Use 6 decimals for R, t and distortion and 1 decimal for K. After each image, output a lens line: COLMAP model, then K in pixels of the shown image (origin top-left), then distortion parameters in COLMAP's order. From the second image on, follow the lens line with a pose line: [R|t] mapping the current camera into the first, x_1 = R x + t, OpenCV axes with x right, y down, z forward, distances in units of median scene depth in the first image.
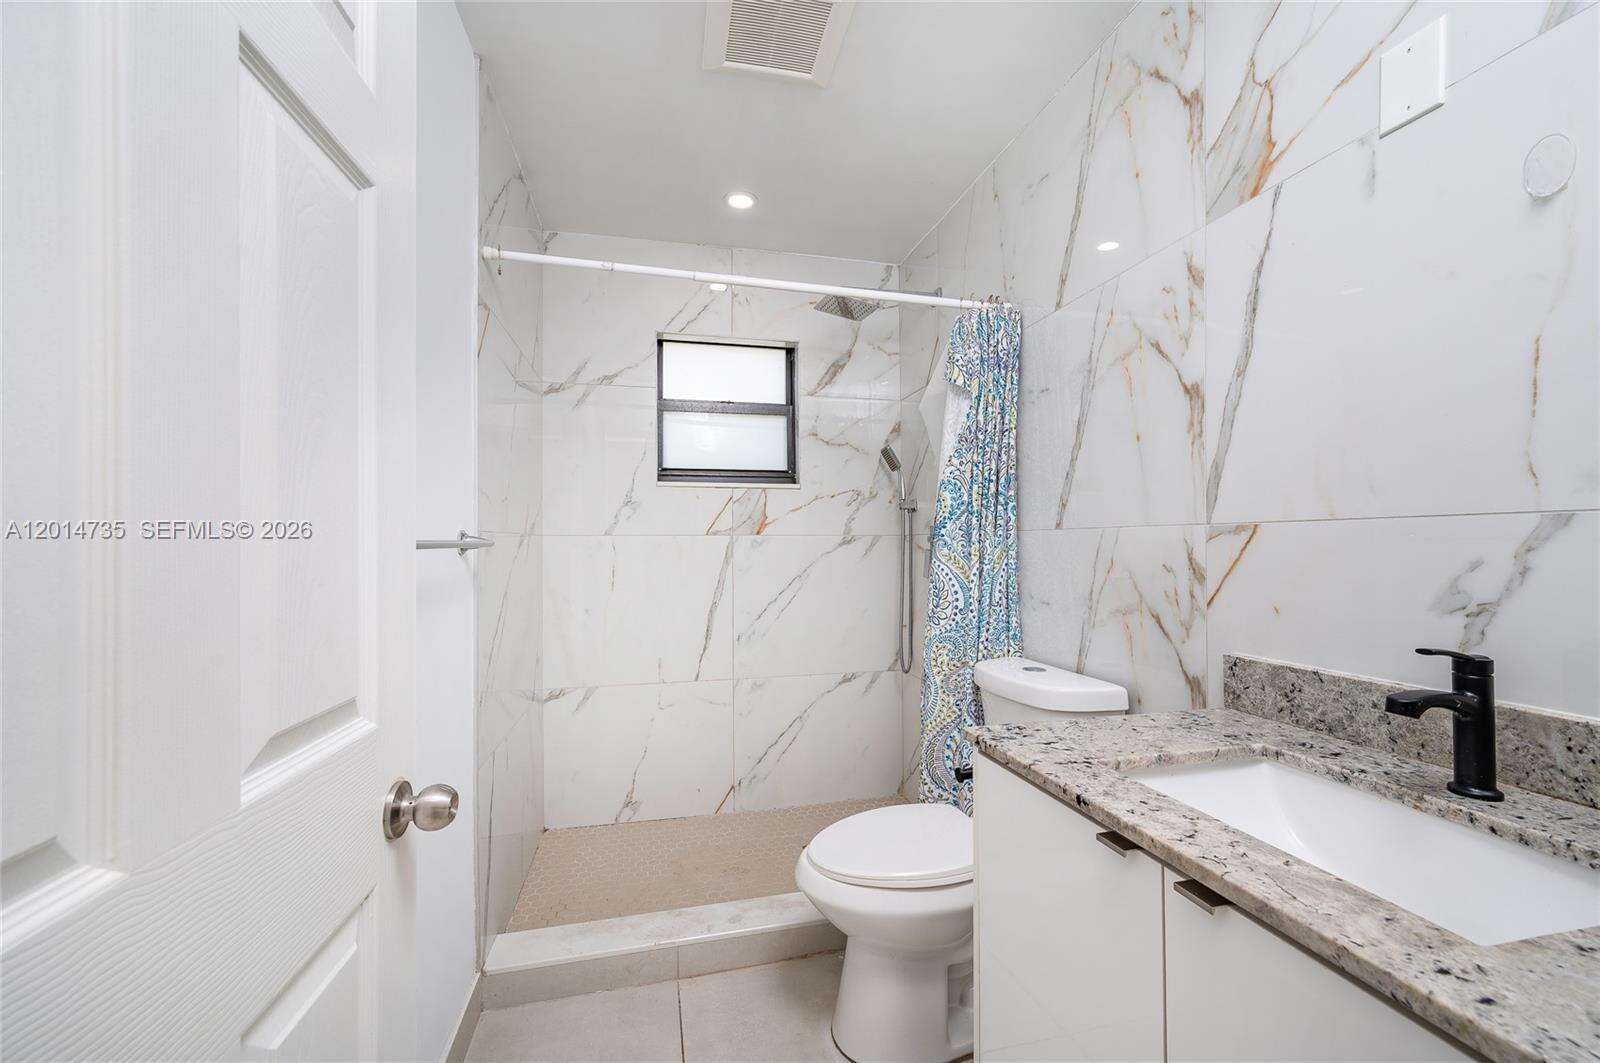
lens RADIAL K [[633.4, 0, 798.8], [0, 633.4, 538.7], [0, 0, 1]] dist [0.002551, -0.000694]
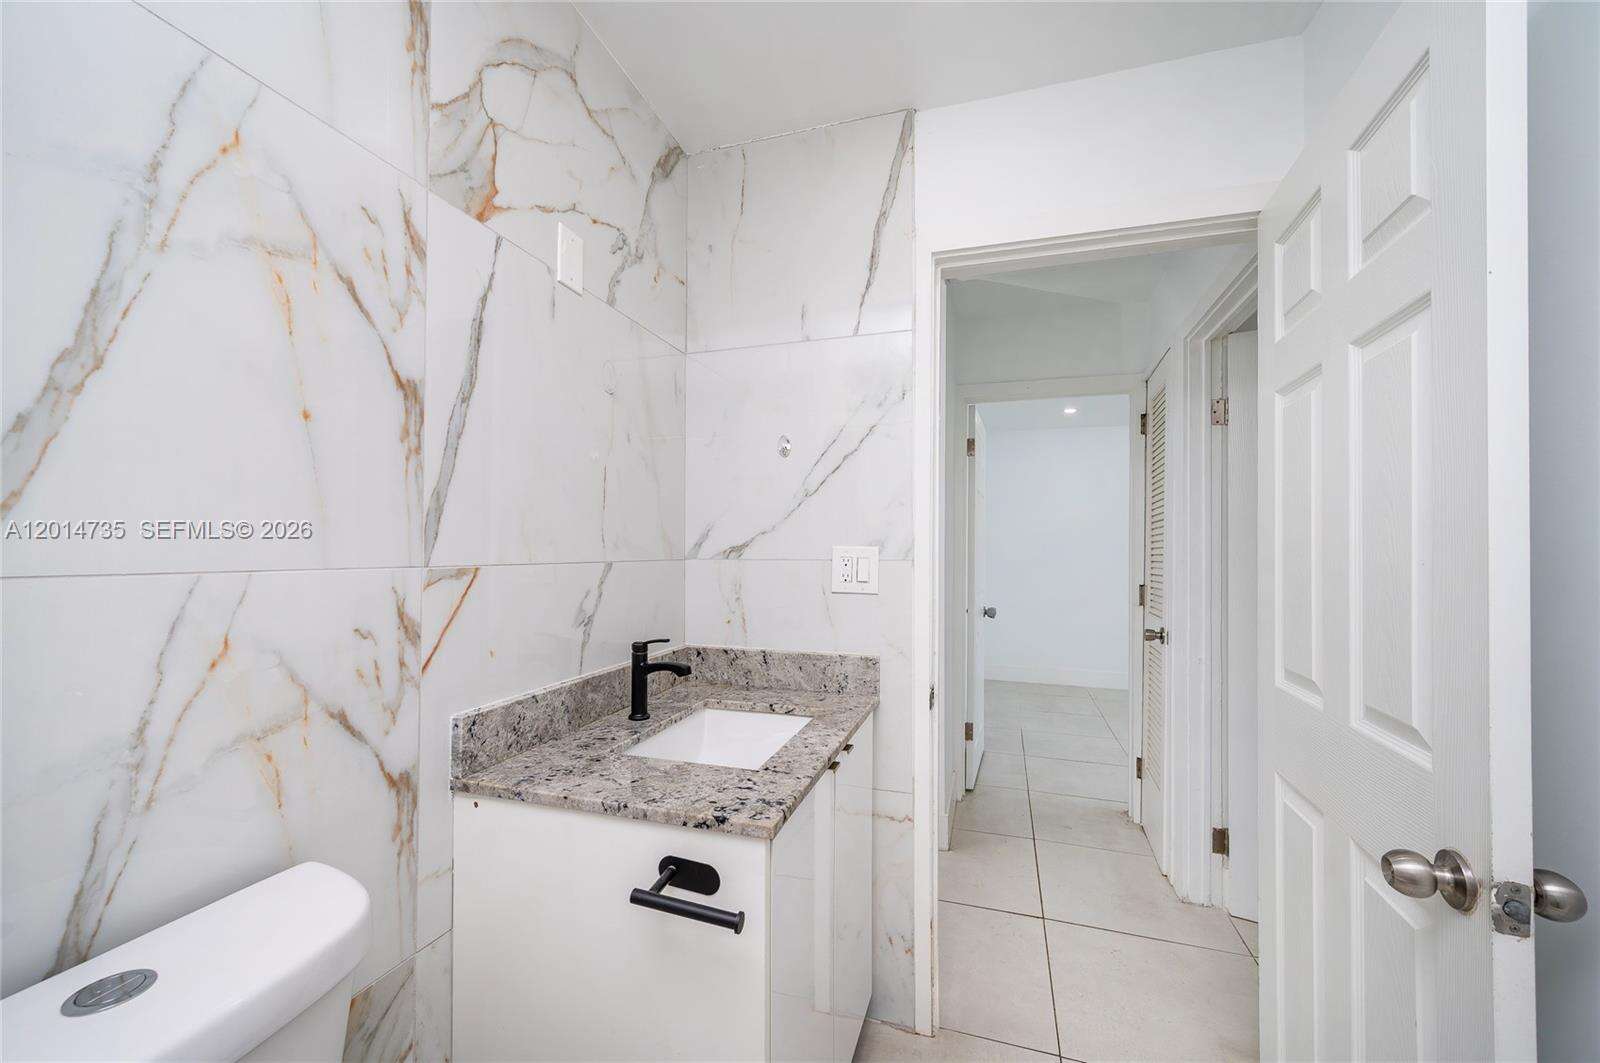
lens RADIAL K [[633.4, 0, 796.0], [0, 633.4, 542.6], [0, 0, 1]] dist [0.002551, -0.000694]
pose [[-0.857209, 0.002361, 0.514963, -0.172394], [-0.009255, 0.999757, -0.019990, -0.045910], [-0.514885, -0.021901, -0.856980, 1.565869]]
